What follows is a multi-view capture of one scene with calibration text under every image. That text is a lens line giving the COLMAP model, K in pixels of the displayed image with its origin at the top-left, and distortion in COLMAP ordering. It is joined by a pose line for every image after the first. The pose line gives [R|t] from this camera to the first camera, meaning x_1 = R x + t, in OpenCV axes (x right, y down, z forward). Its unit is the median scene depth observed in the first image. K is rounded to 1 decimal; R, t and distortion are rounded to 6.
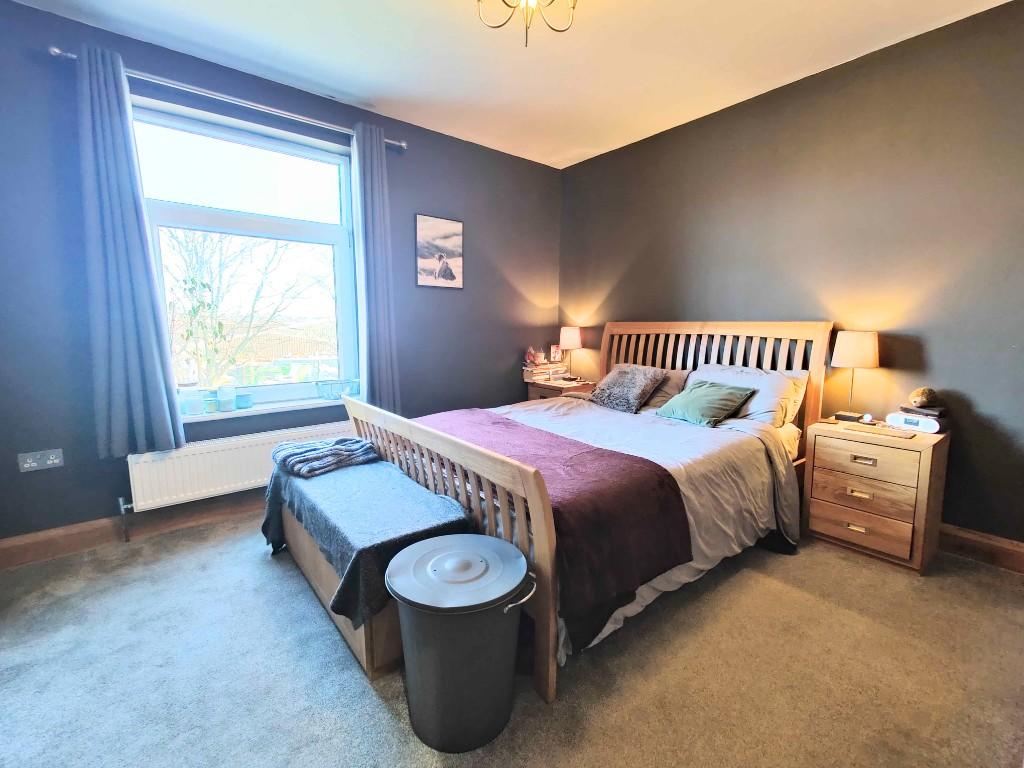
lens RADIAL K [[449.2, 0, 511.2], [0, 449.2, 380.2], [0, 0, 1]] dist [0.003305, 0.000727]
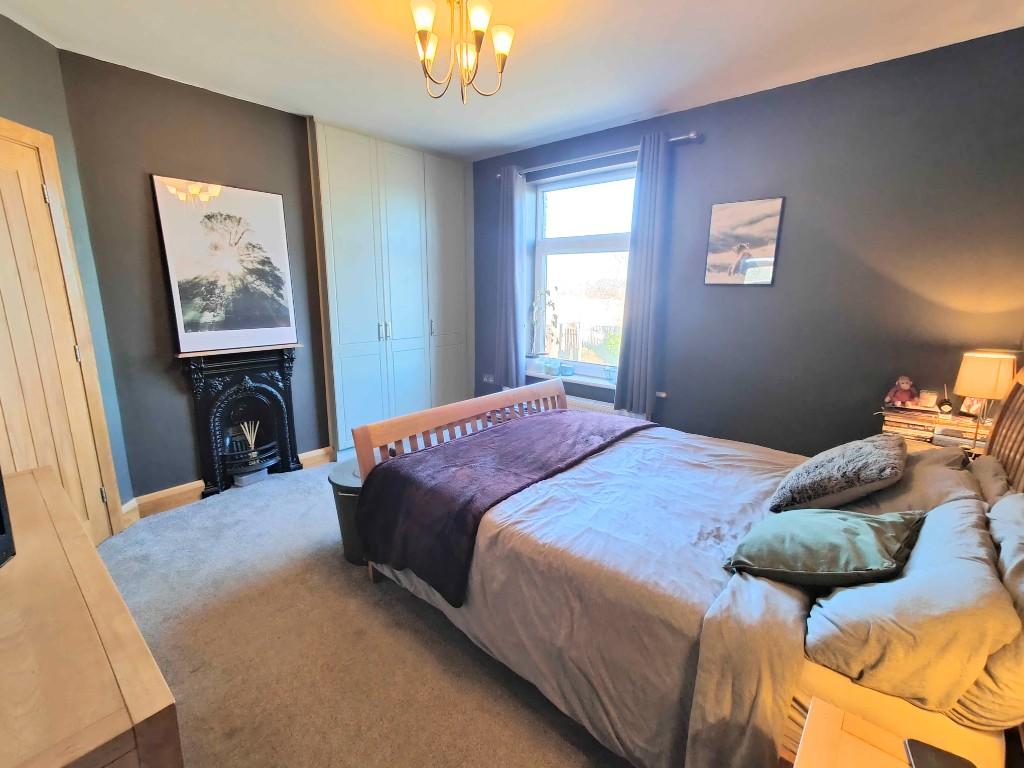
lens RADIAL K [[449.2, 0, 511.2], [0, 449.2, 380.2], [0, 0, 1]] dist [0.003305, 0.000727]
pose [[0.151711, 0.198936, -0.968198, 0.646636], [-0.145757, 0.973331, 0.177151, -0.124250], [0.977619, 0.114246, 0.176662, 0.474827]]
